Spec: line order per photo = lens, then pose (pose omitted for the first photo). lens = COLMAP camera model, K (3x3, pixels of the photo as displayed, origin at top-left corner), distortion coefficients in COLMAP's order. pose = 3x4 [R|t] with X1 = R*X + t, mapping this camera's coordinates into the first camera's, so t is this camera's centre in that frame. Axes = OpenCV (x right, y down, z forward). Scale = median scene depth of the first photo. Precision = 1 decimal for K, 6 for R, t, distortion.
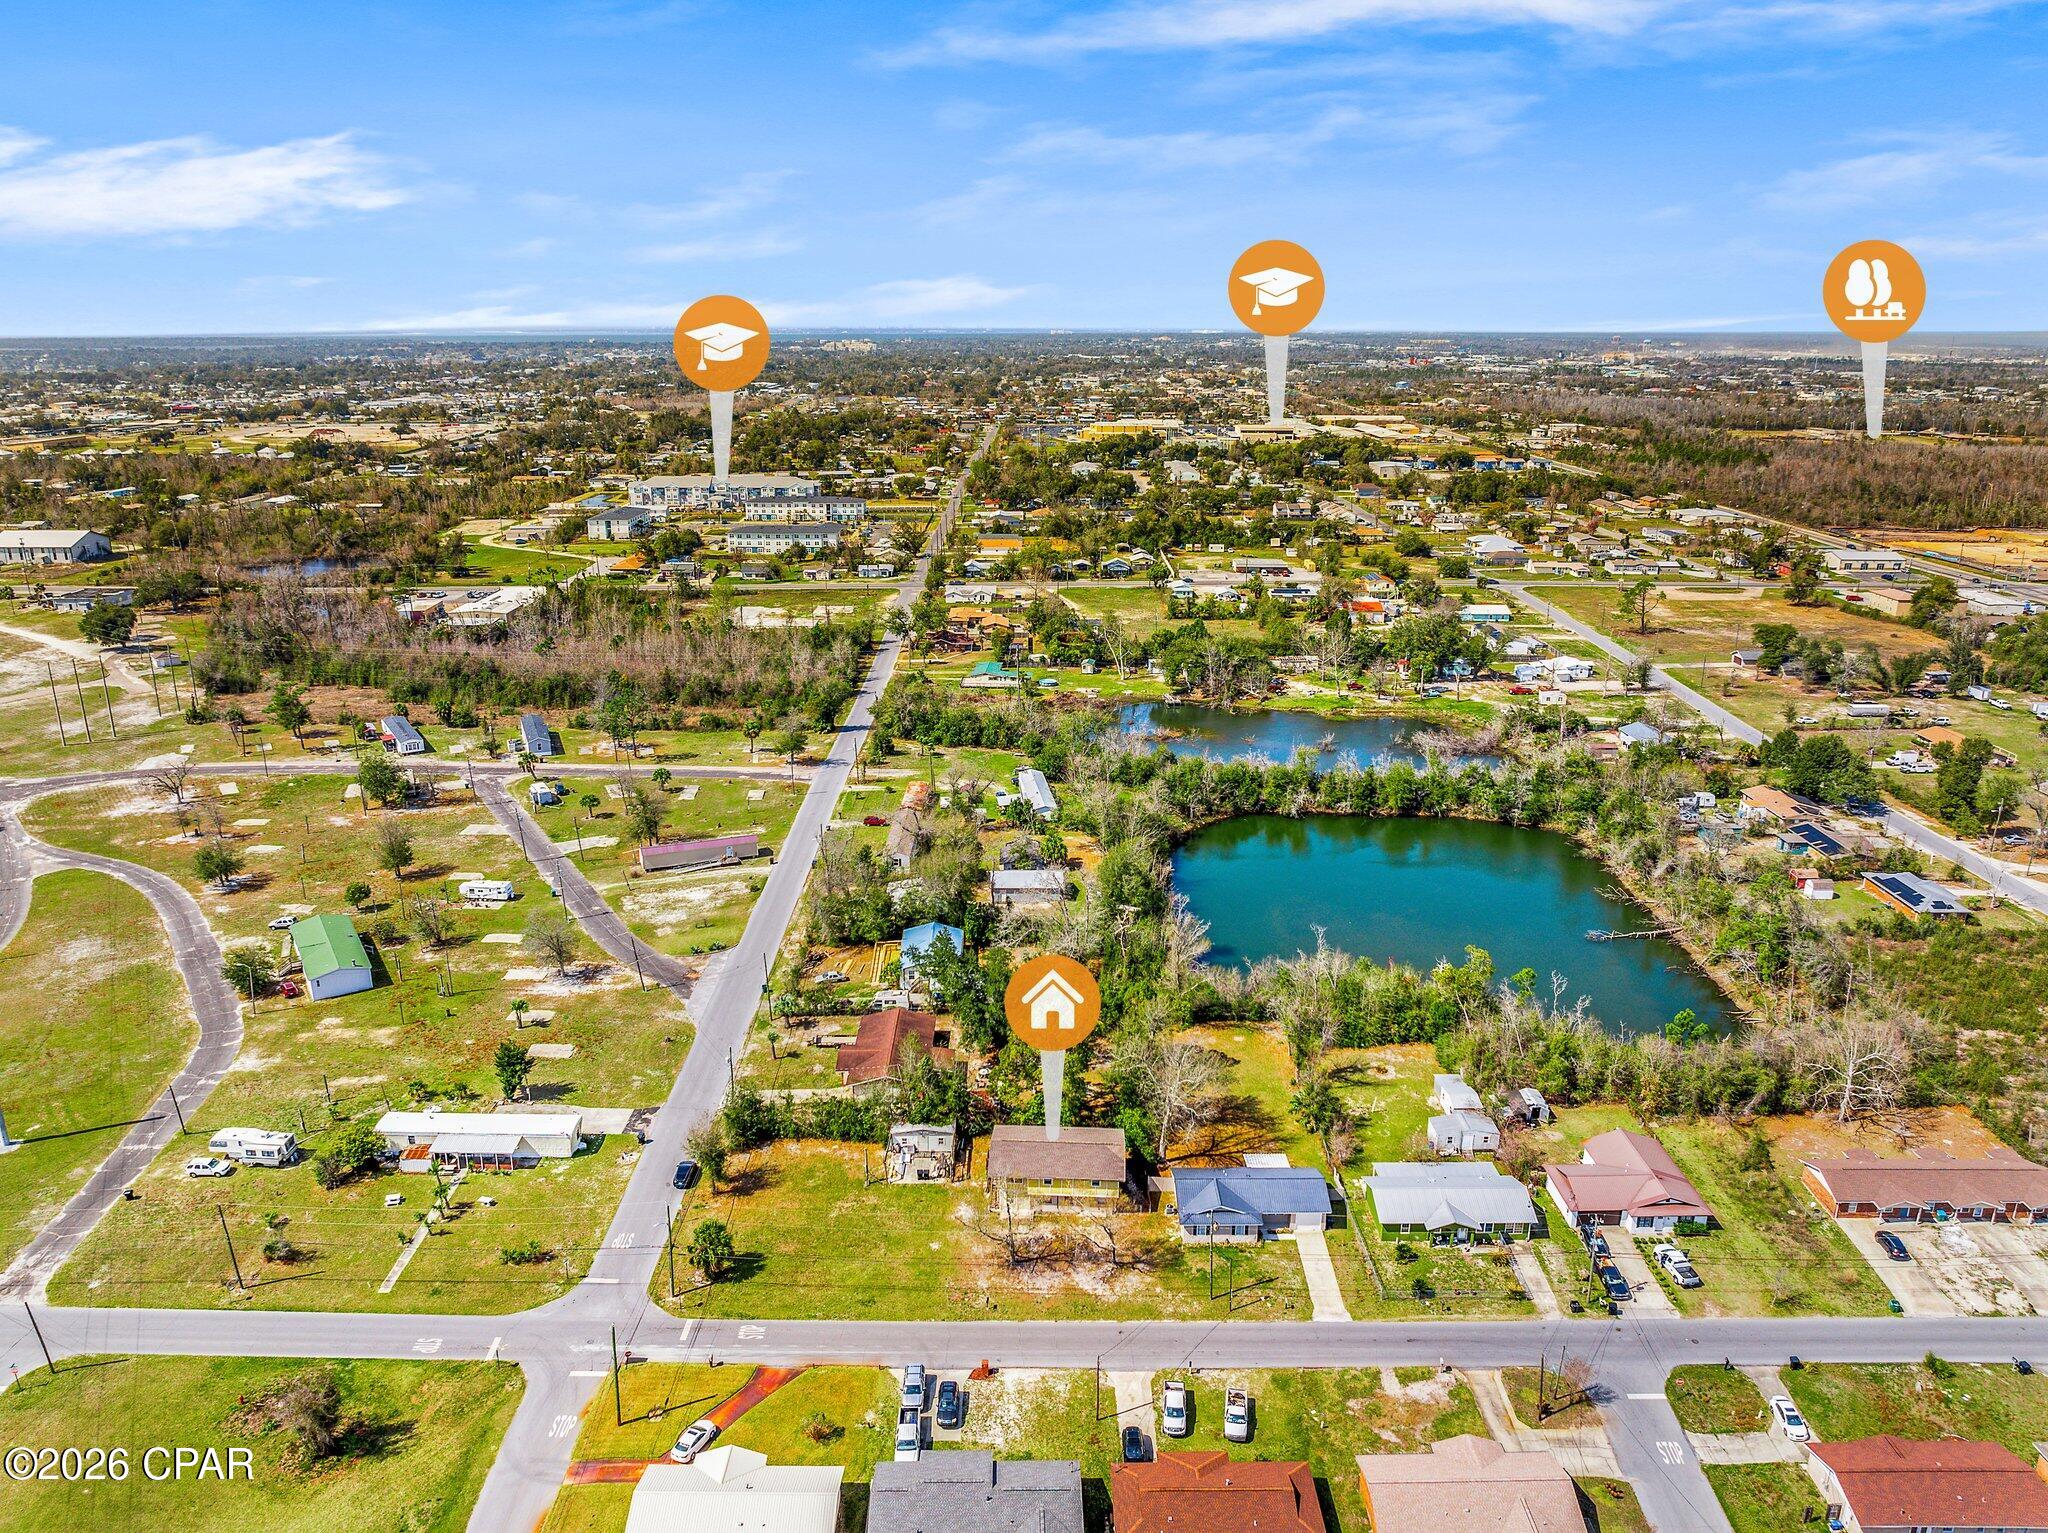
lens RADIAL K [[1439.4, 0, 1024.0], [0, 1439.4, 766.5], [0, 0, 1]] dist [-0.033495, 0.002769]
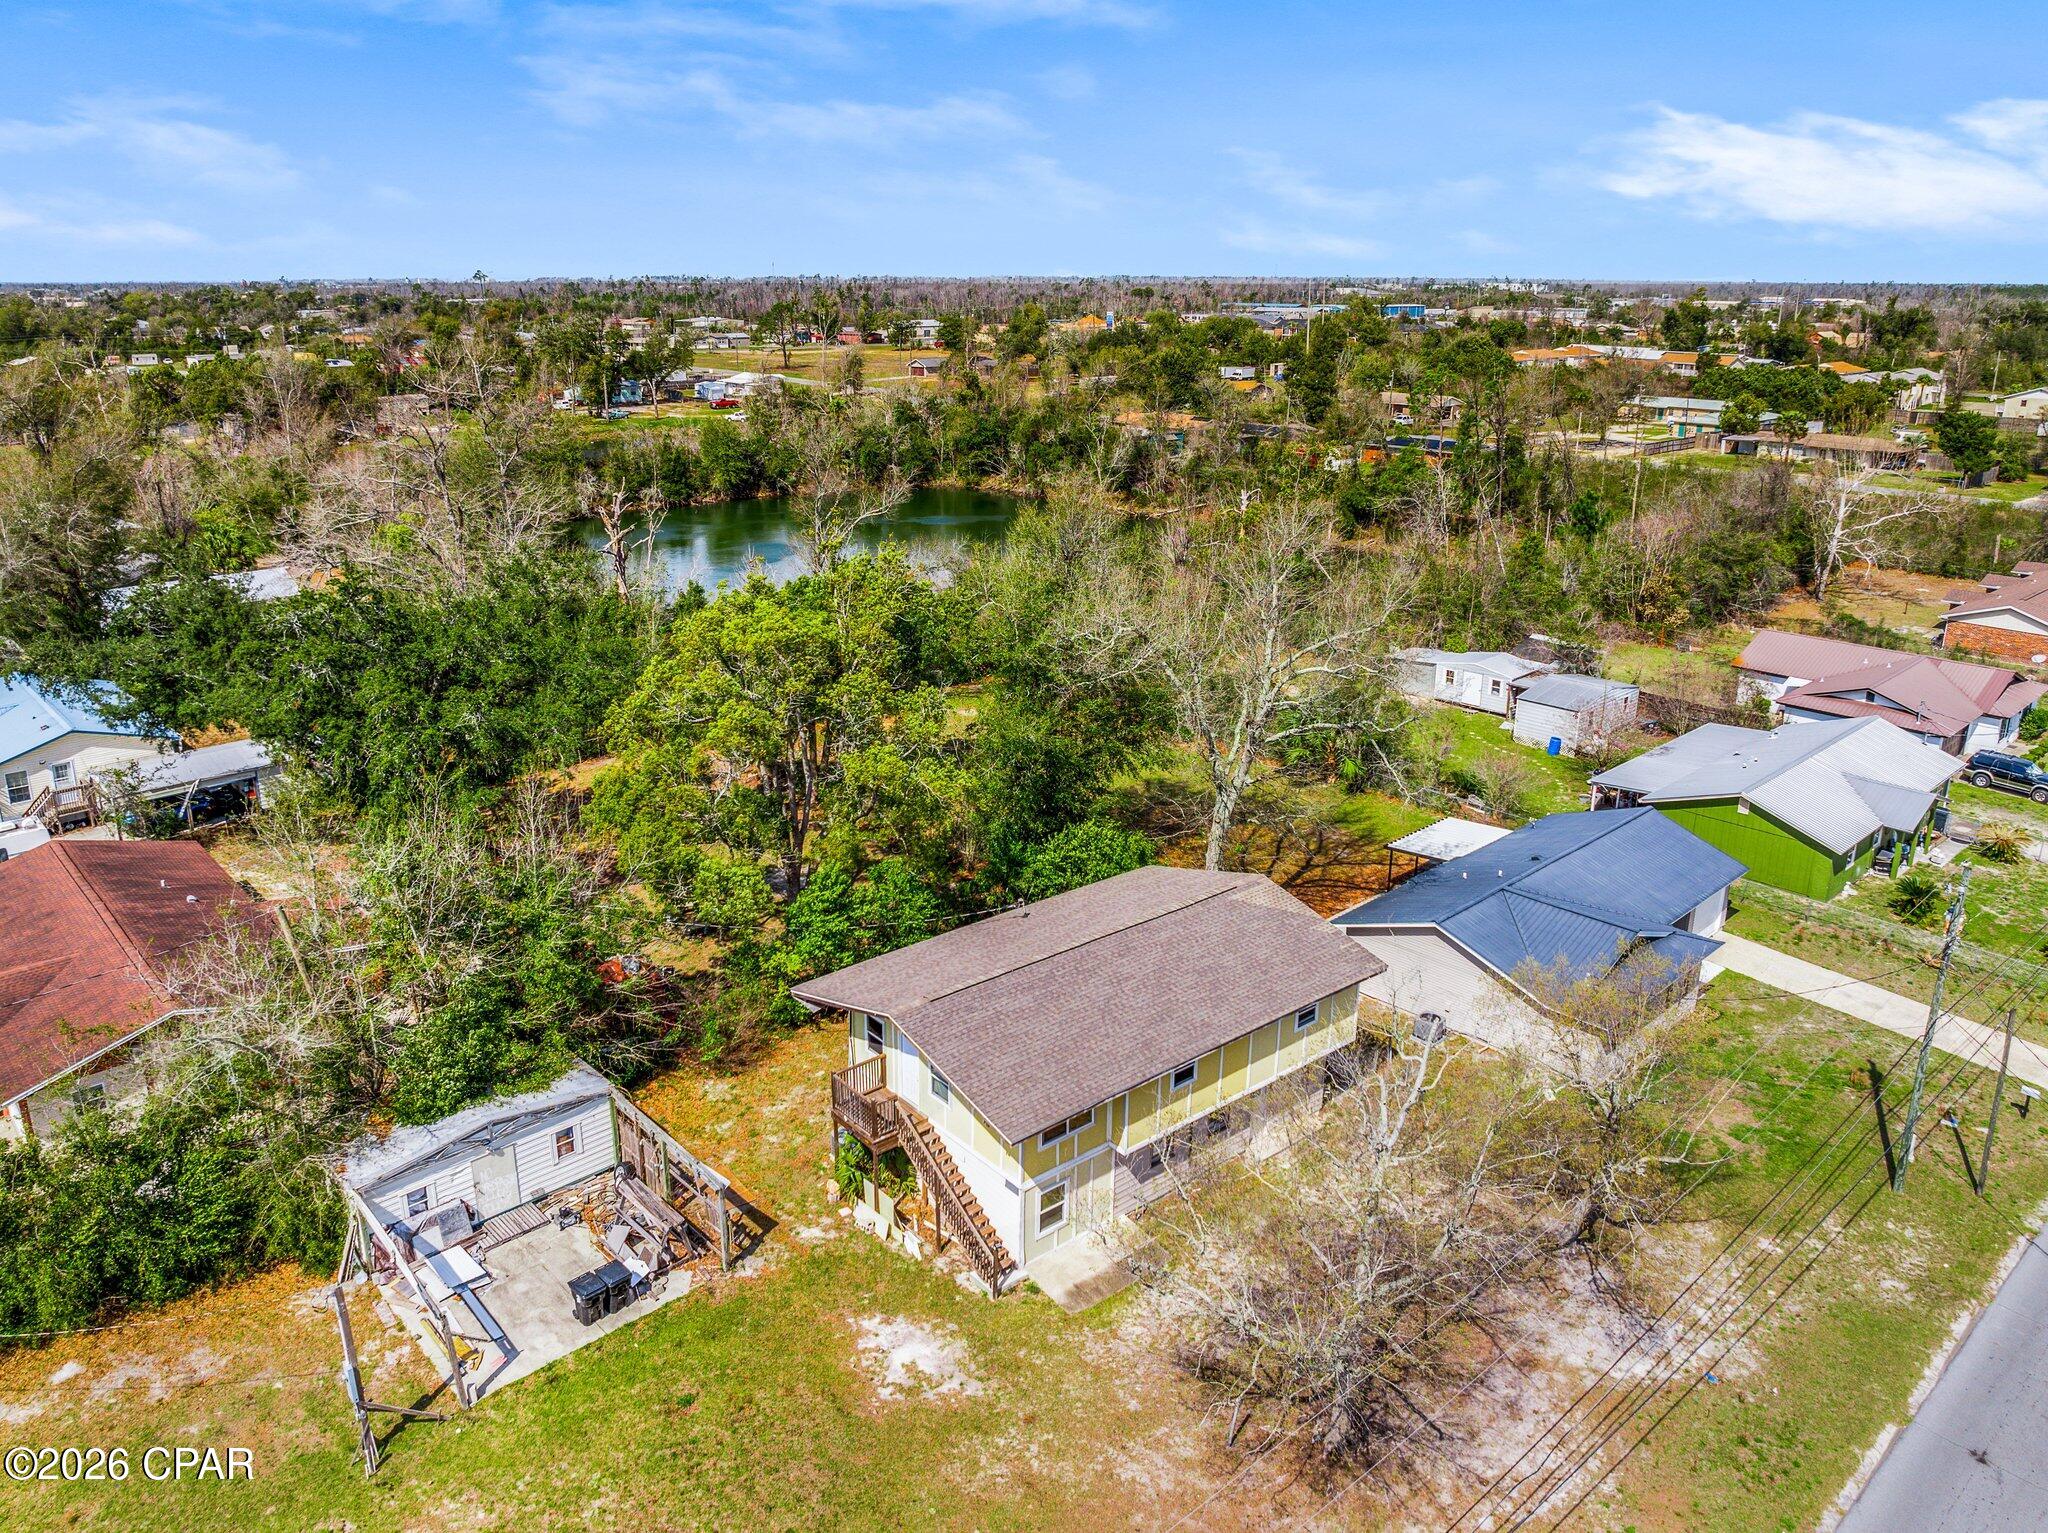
lens RADIAL K [[1464.9, 0, 1027.6], [0, 1464.9, 721.3], [0, 0, 1]] dist [-0.038276, 0.002093]
pose [[0.732249, -0.198866, 0.651355, -0.147261], [0.199560, 0.977089, 0.073971, 0.188359], [-0.651143, 0.075819, 0.755159, 0.757180]]
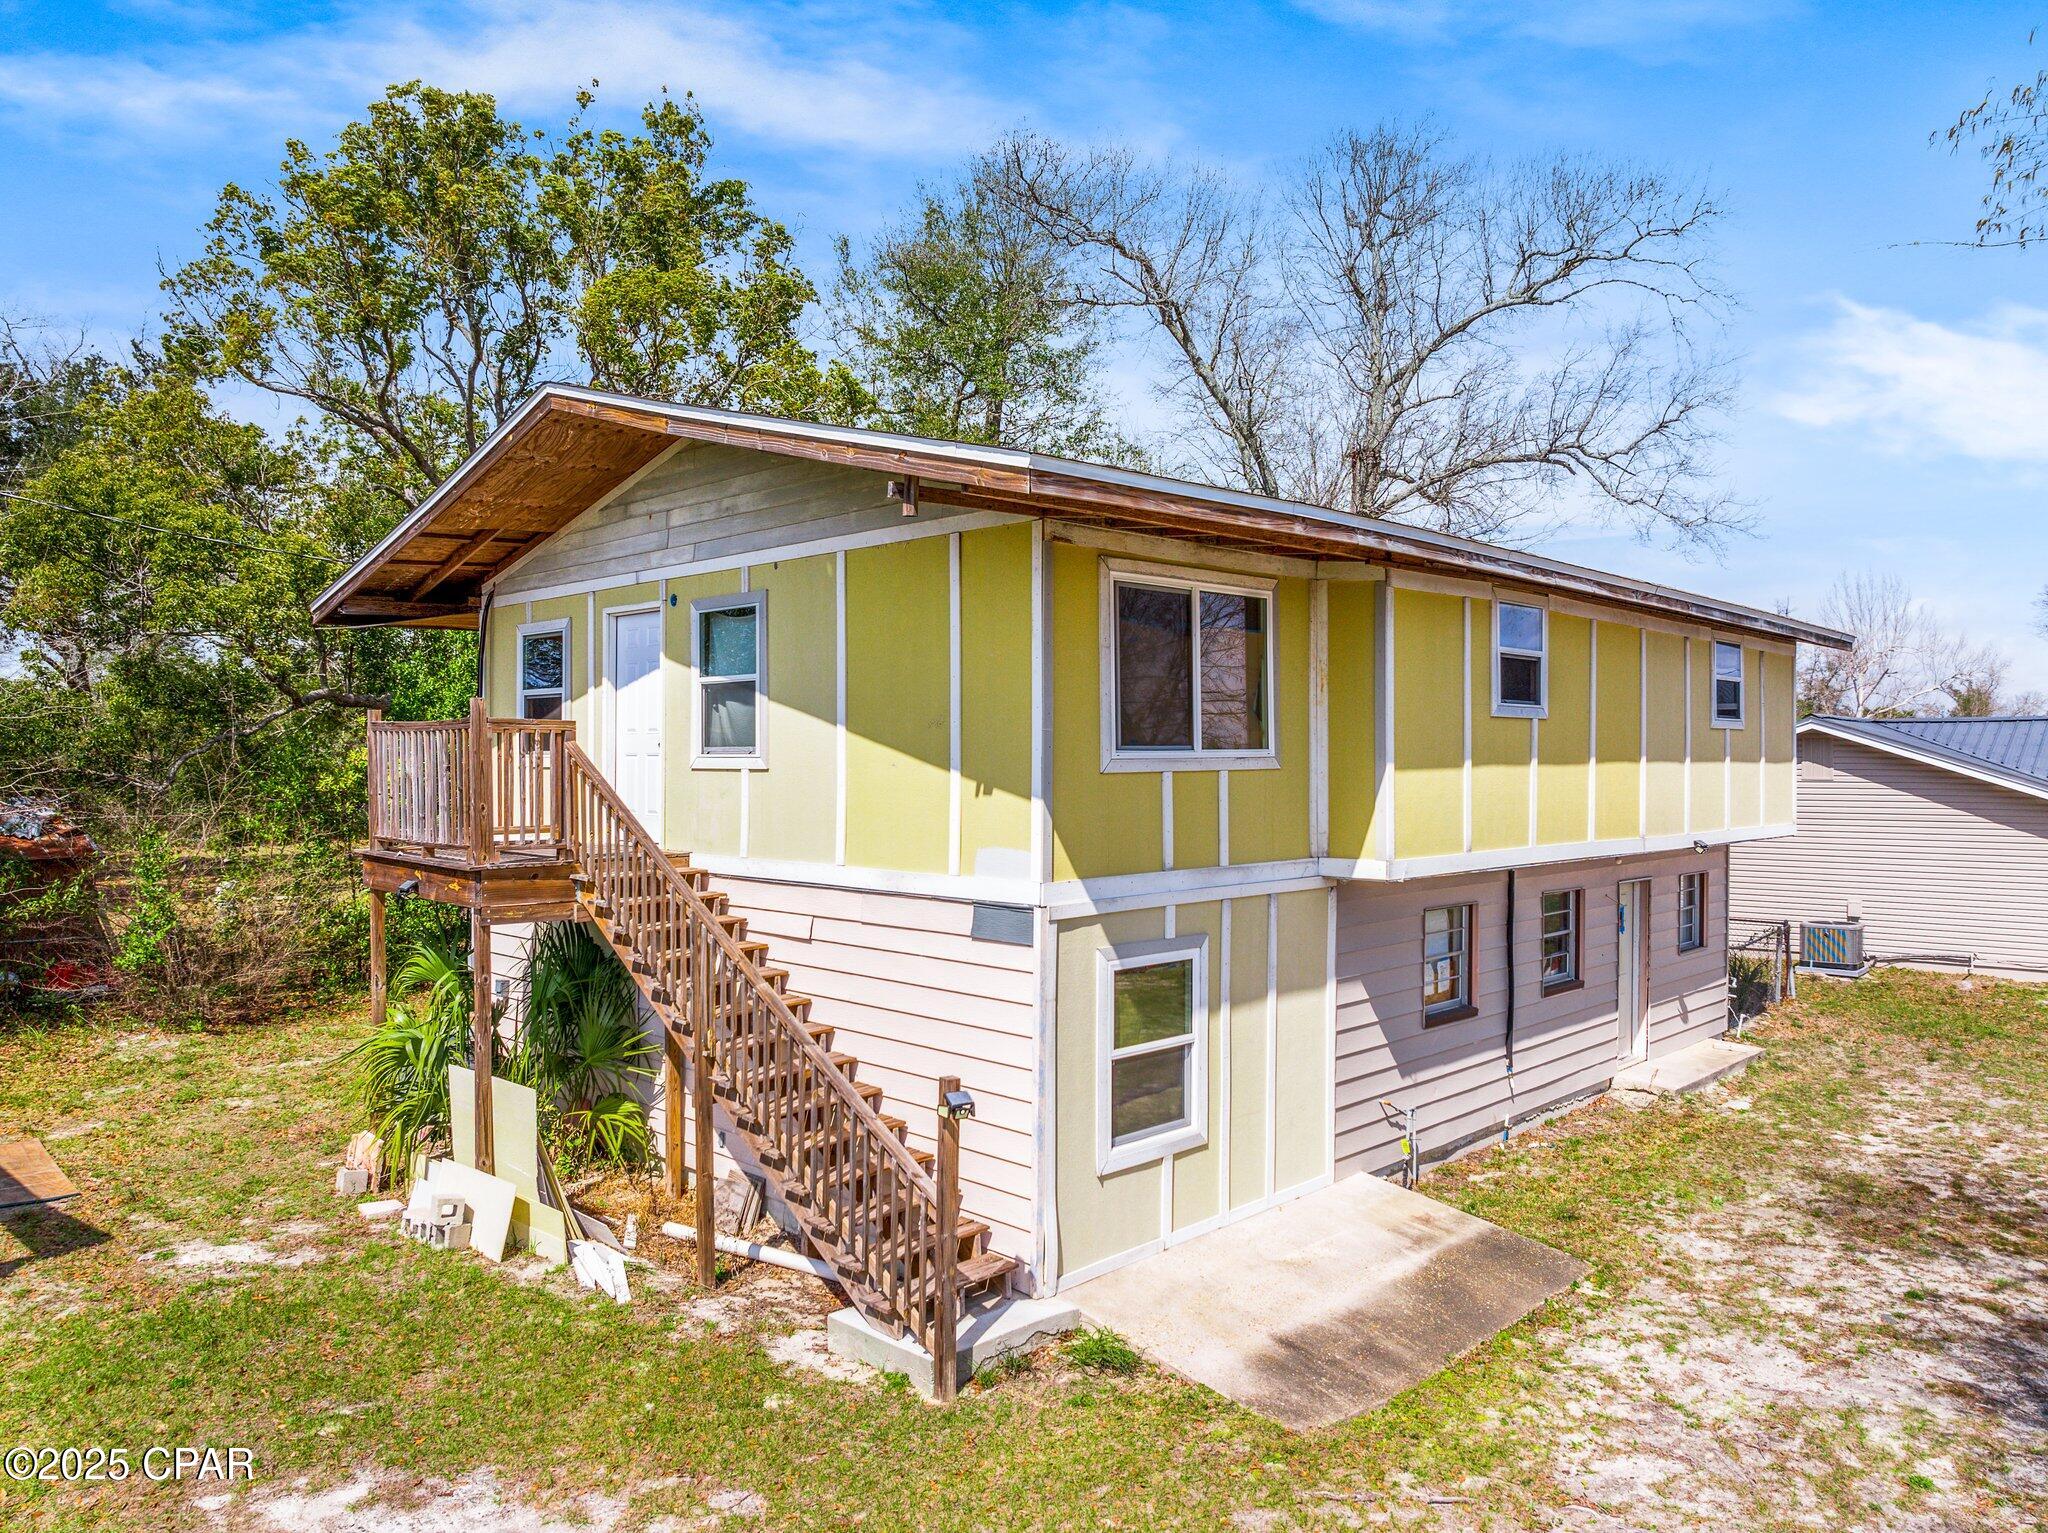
lens RADIAL K [[1439.4, 0, 1024.0], [0, 1439.4, 766.5], [0, 0, 1]] dist [-0.033495, 0.002769]
pose [[0.661104, -0.010074, 0.750227, -0.056626], [0.222421, 0.957595, -0.183140, 0.280102], [-0.716569, 0.287941, 0.635310, 0.898103]]
